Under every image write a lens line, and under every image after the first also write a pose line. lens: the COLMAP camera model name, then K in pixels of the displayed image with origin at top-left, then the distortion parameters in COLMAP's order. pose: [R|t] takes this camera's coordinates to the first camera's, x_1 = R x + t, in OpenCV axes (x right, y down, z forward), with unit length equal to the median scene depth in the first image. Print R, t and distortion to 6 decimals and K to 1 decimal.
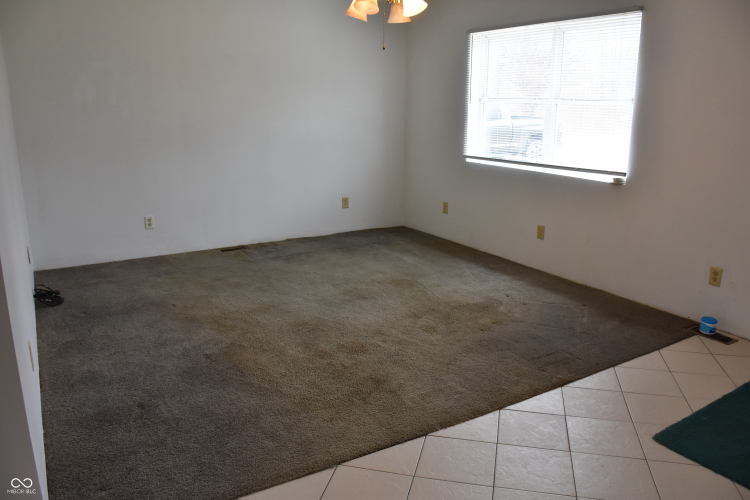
lens RADIAL K [[583.6, 0, 375.0], [0, 583.6, 258.5], [0, 0, 1]] dist [-0.152607, 0.107416]
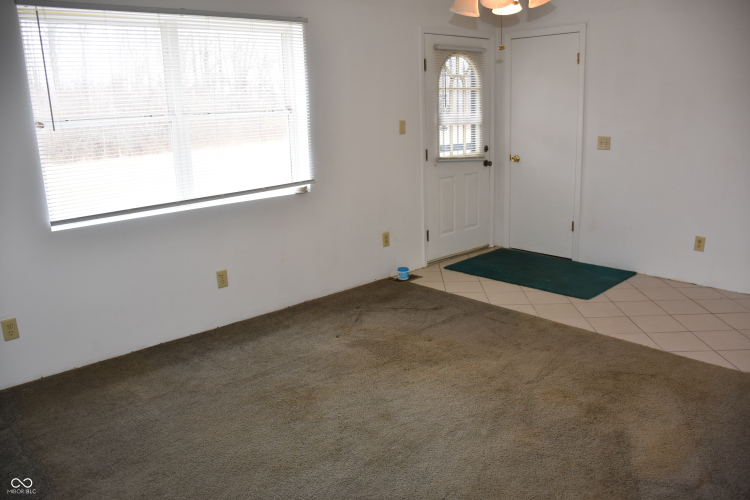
lens RADIAL K [[583.6, 0, 375.0], [0, 583.6, 258.5], [0, 0, 1]] dist [-0.152607, 0.107416]
pose [[-0.202806, -0.247609, 0.947396, -0.664024], [0.282100, 0.911710, 0.298670, -0.329446], [-0.937704, 0.327833, -0.115050, 1.156088]]
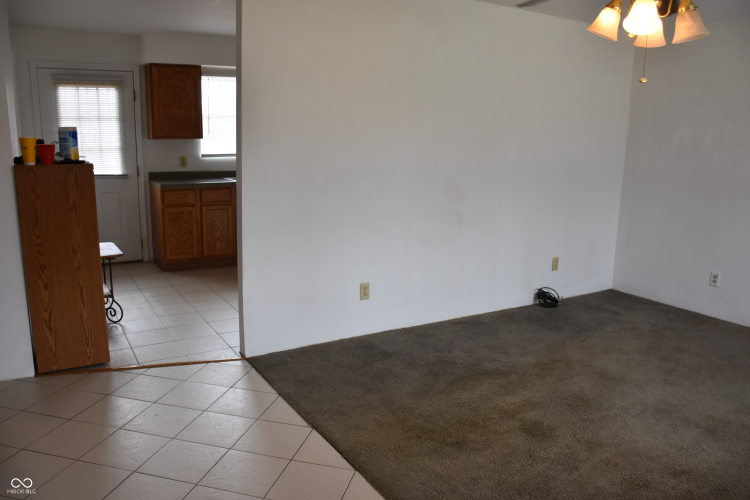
lens RADIAL K [[583.6, 0, 375.0], [0, 583.6, 258.5], [0, 0, 1]] dist [-0.152607, 0.107416]
pose [[-0.000462, 0.203773, -0.979018, 0.667937], [-0.276954, 0.940696, 0.195928, -0.167031], [0.960883, 0.271233, 0.056001, 0.584043]]
